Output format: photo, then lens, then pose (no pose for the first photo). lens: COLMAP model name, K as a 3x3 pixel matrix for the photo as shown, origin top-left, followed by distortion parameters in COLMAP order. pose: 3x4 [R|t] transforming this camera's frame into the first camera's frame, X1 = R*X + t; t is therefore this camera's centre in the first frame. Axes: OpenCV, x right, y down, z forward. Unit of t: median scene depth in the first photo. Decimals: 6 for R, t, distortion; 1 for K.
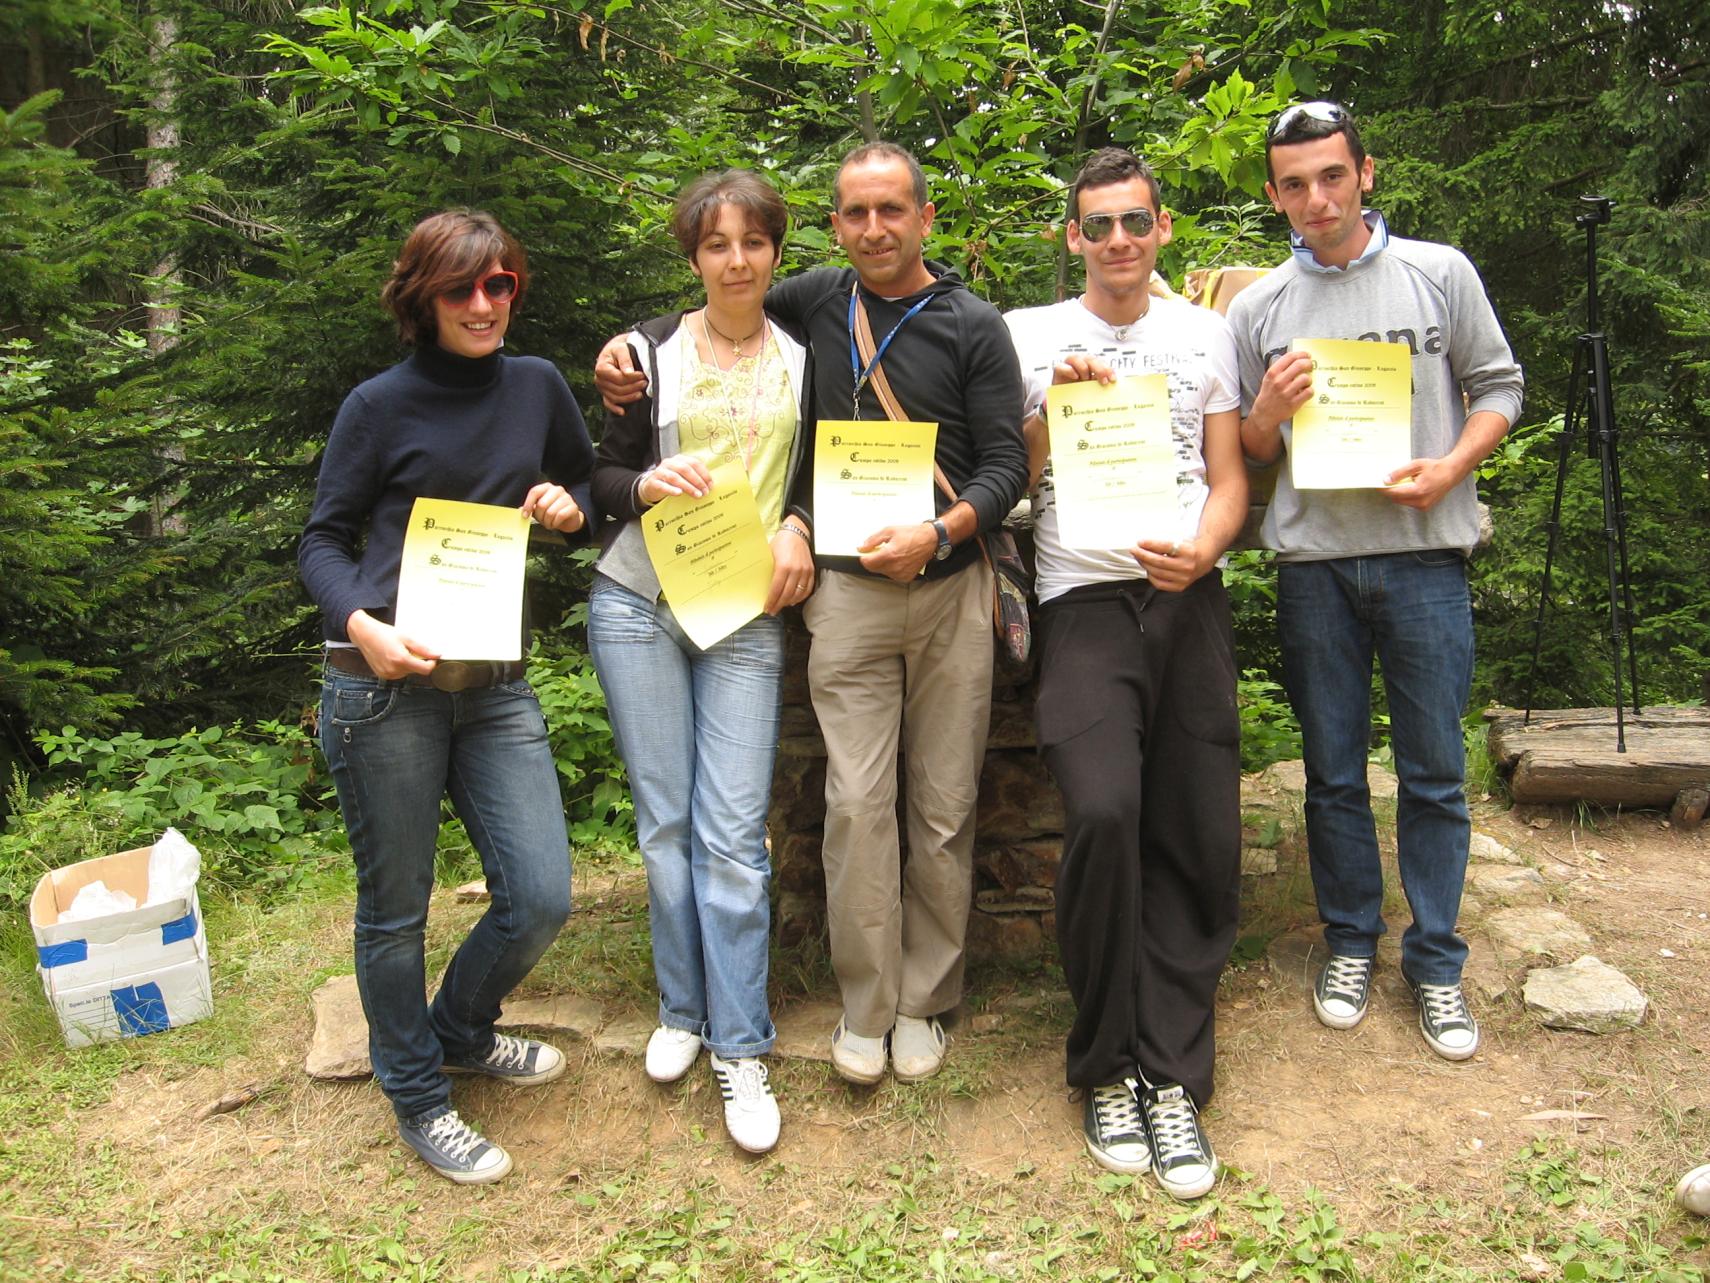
lens RADIAL K [[1820.7, 0, 886.0], [0, 1820.7, 643.0], [0, 0, 1]] dist [-0.105222, 0.000000]
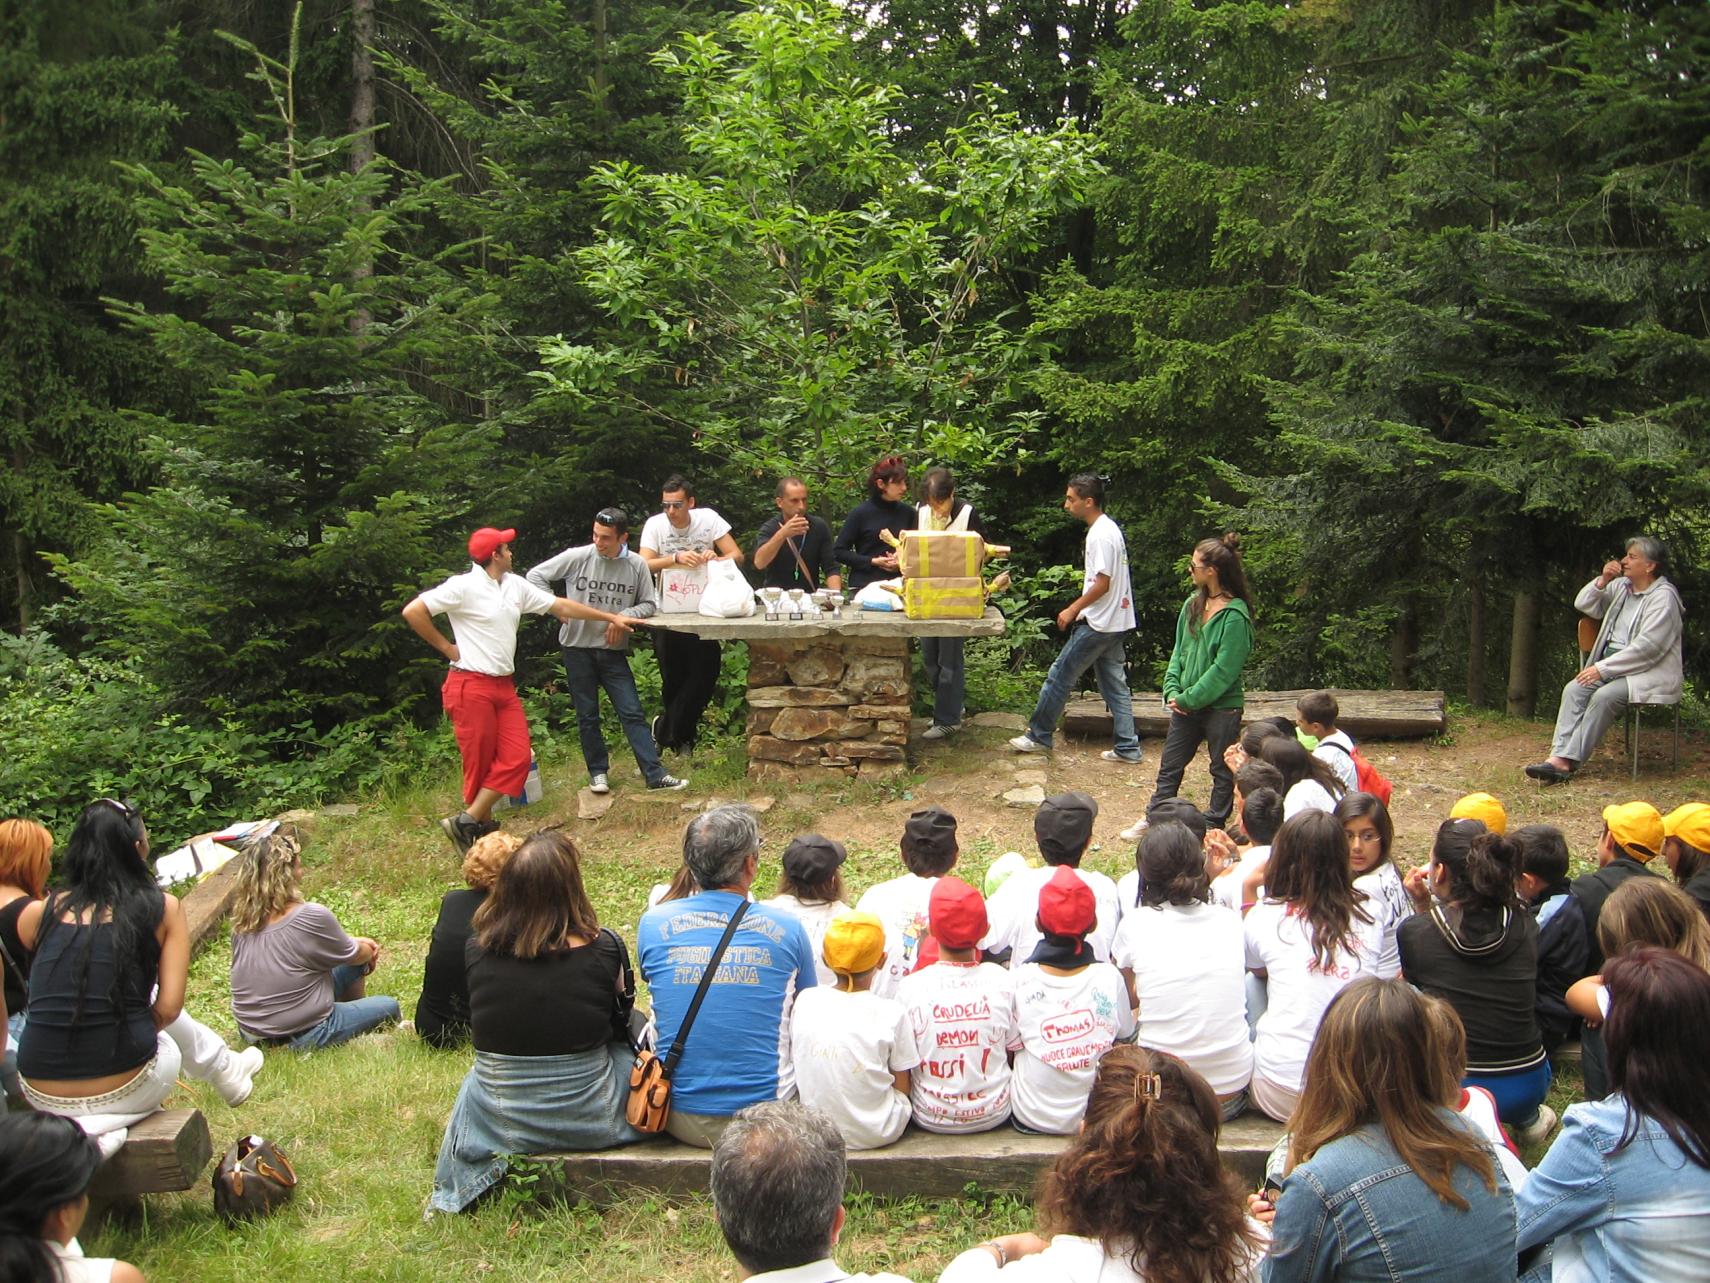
lens RADIAL K [[1820.7, 0, 844.2], [0, 1820.7, 644.4], [0, 0, 1]] dist [-0.105222, 0.000000]
pose [[0.997789, 0.014185, -0.064930, 0.196407], [-0.012336, 0.999510, 0.028783, -0.084845], [0.065307, -0.027919, 0.997475, -1.294337]]
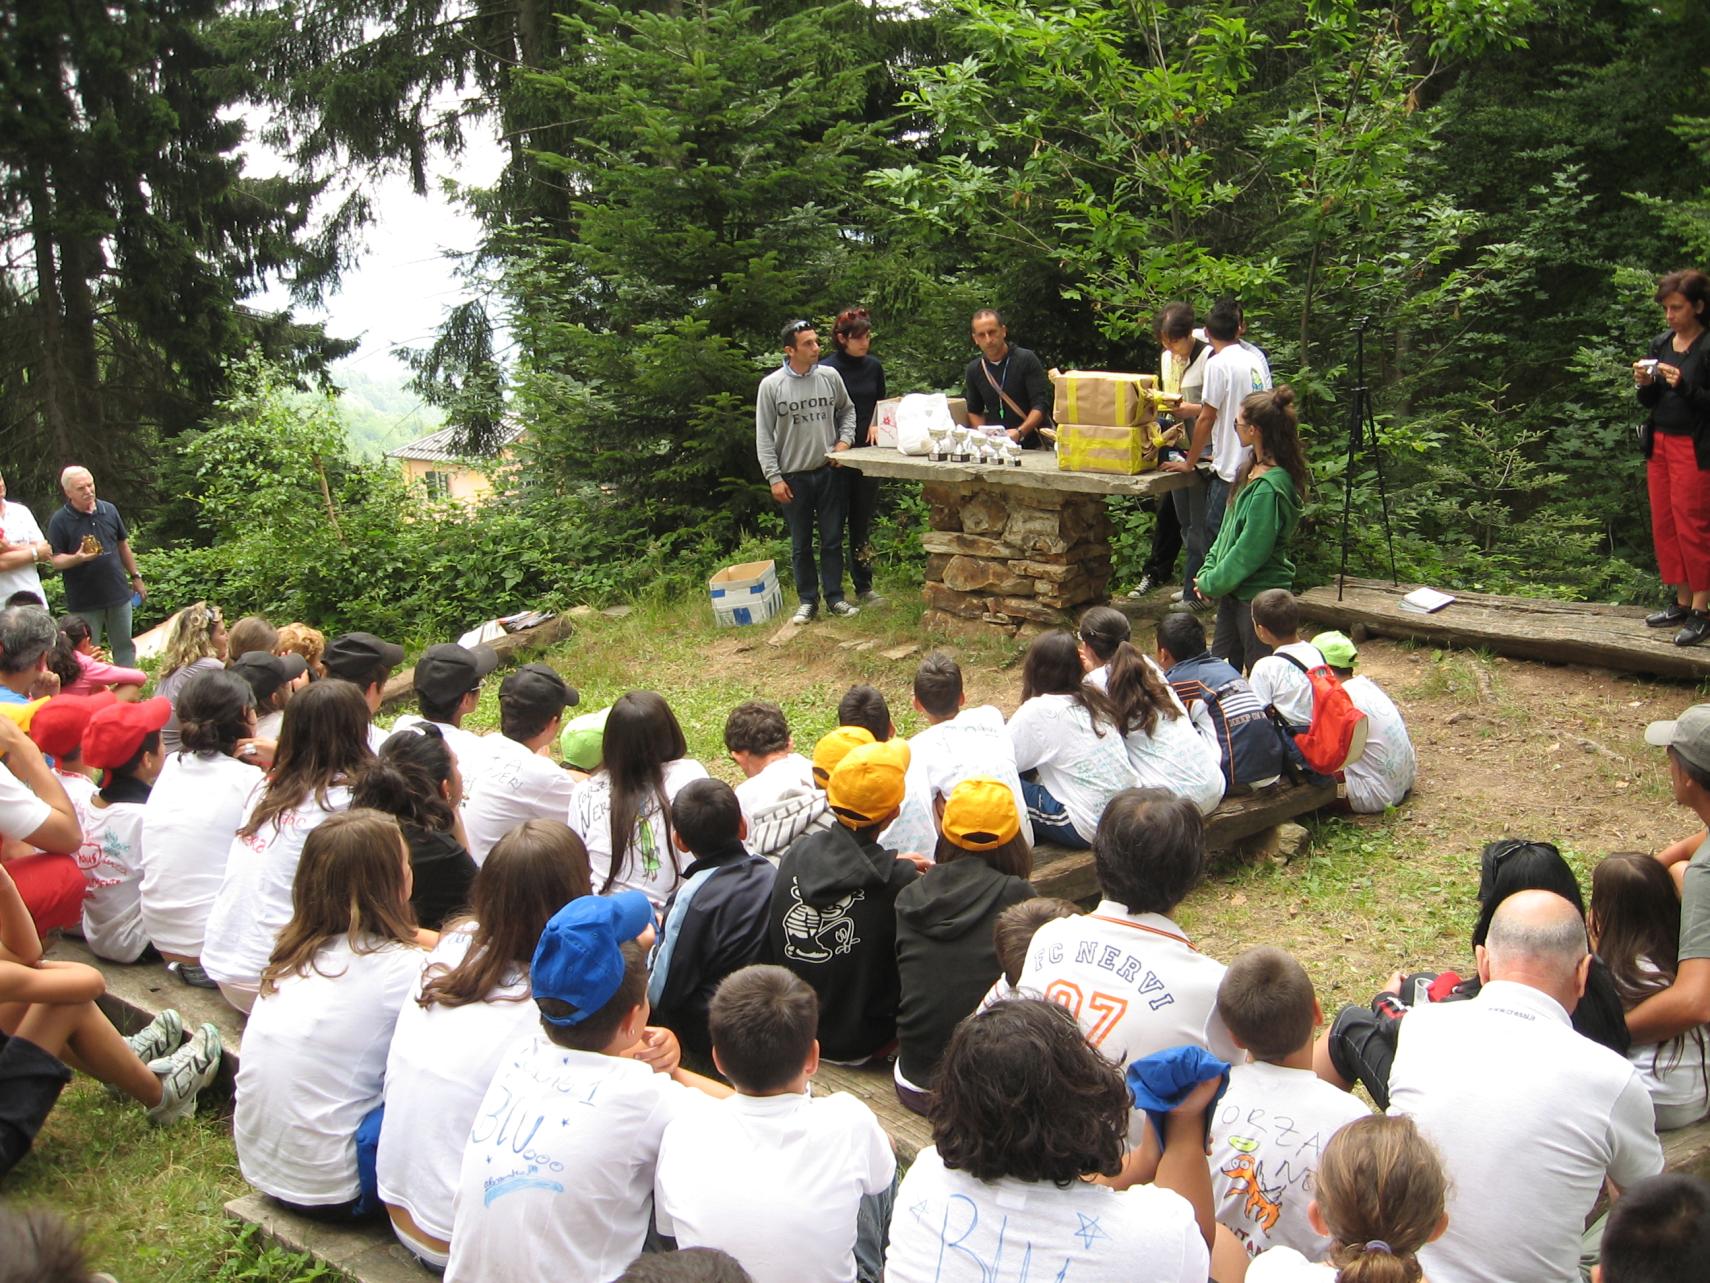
lens RADIAL K [[1820.7, 0, 853.7], [0, 1820.7, 646.8], [0, 0, 1]] dist [-0.105222, 0.000000]
pose [[0.757974, 0.142916, -0.636435, 1.161689], [-0.067093, 0.987609, 0.141868, -0.124377], [0.648825, -0.064832, 0.758171, -0.792941]]
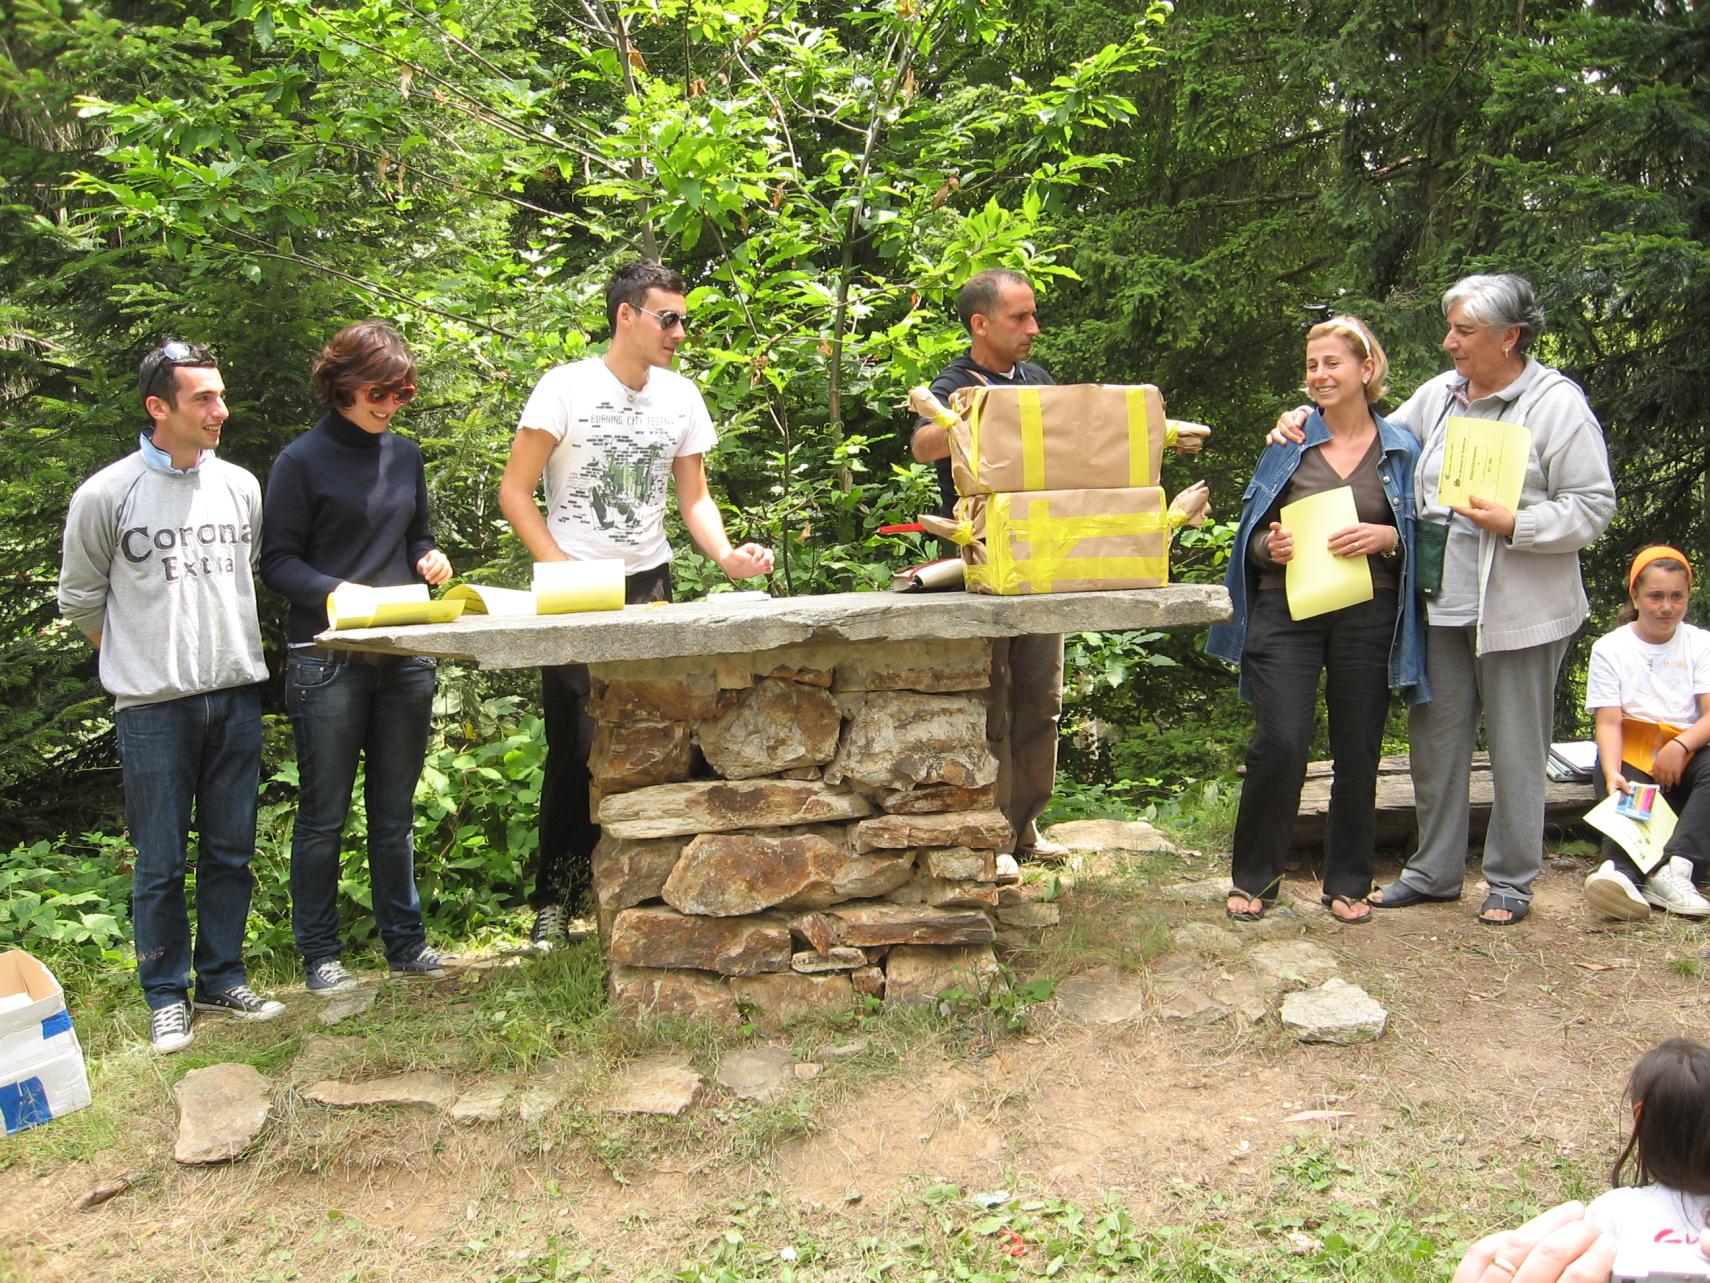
lens RADIAL K [[1820.7, 0, 892.3], [0, 1820.7, 640.3], [0, 0, 1]] dist [-0.105222, 0.000000]
pose [[0.990708, -0.039232, 0.130227, -0.019496], [0.045204, 0.998042, -0.043221, -0.002010], [-0.128277, 0.048706, 0.990542, -0.079712]]
